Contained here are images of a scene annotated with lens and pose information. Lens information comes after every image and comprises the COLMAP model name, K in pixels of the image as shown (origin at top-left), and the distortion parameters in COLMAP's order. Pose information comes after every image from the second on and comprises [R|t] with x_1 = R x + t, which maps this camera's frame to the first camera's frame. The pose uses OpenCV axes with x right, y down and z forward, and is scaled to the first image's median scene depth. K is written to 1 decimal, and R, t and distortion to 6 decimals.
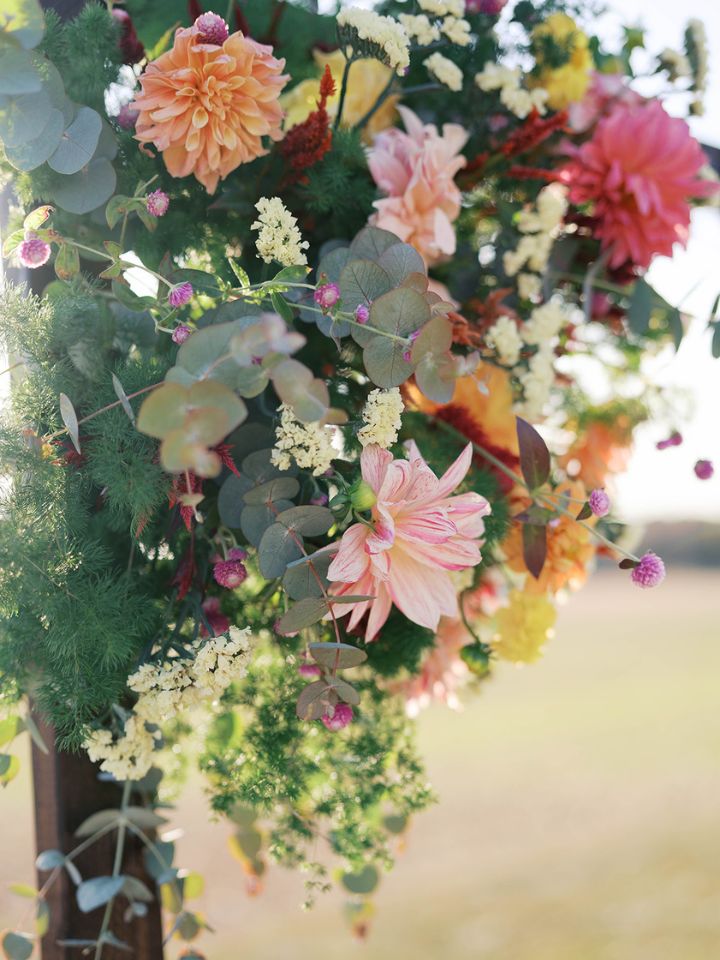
lens RADIAL K [[1565.9, 0, 360.0], [0, 1565.9, 480.0], [0, 0, 1]] dist [-0.000135, 0.703770]
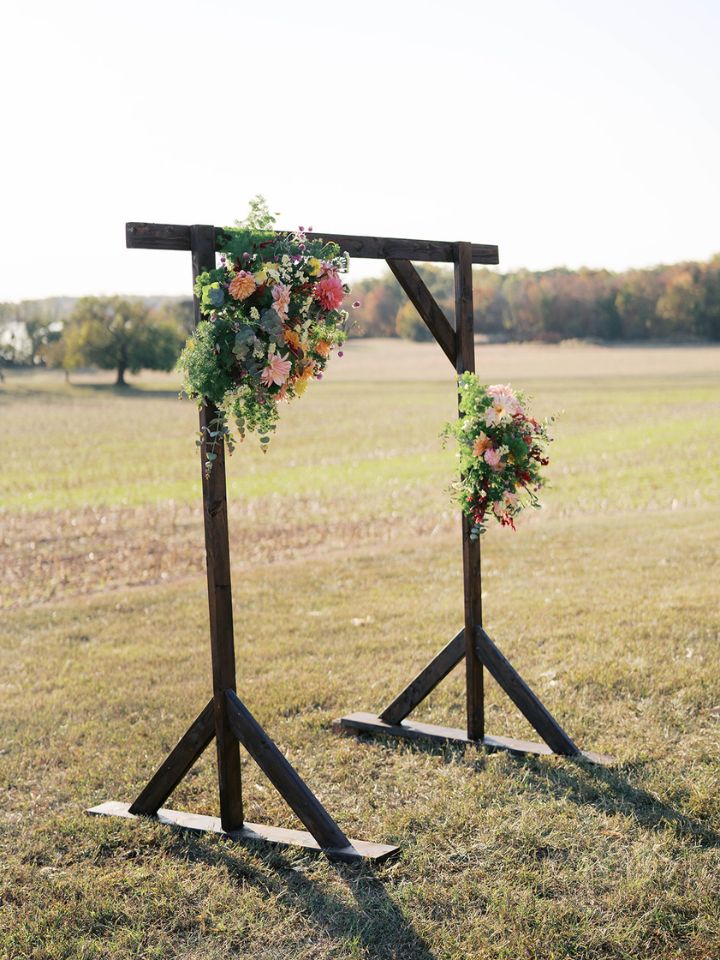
lens RADIAL K [[1565.9, 0, 360.0], [0, 1565.9, 480.0], [0, 0, 1]] dist [-0.000135, 0.703770]
pose [[0.997489, 0.035747, 0.061138, 0.002082], [-0.045149, 0.986073, 0.160069, -0.439758], [-0.054564, -0.162427, 0.985211, -4.181968]]
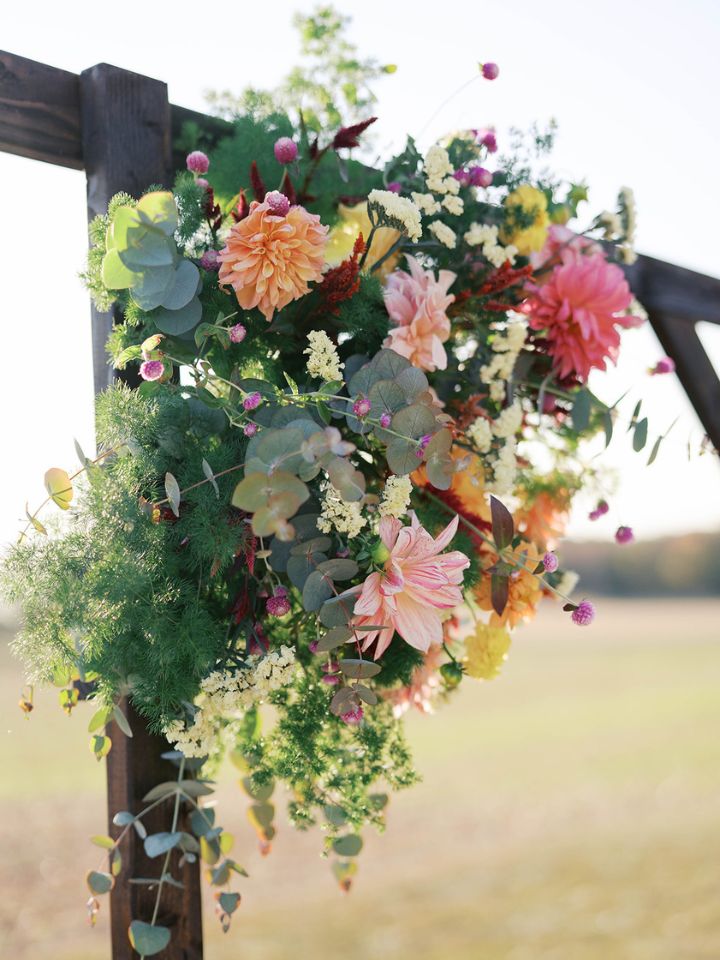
lens RADIAL K [[1565.9, 0, 360.0], [0, 1565.9, 480.0], [0, 0, 1]] dist [-0.000135, 0.703770]
pose [[0.997809, 0.034276, 0.056586, -0.086283], [-0.033710, 0.999372, -0.010921, -0.034126], [-0.056925, 0.008989, 0.998338, -0.329688]]
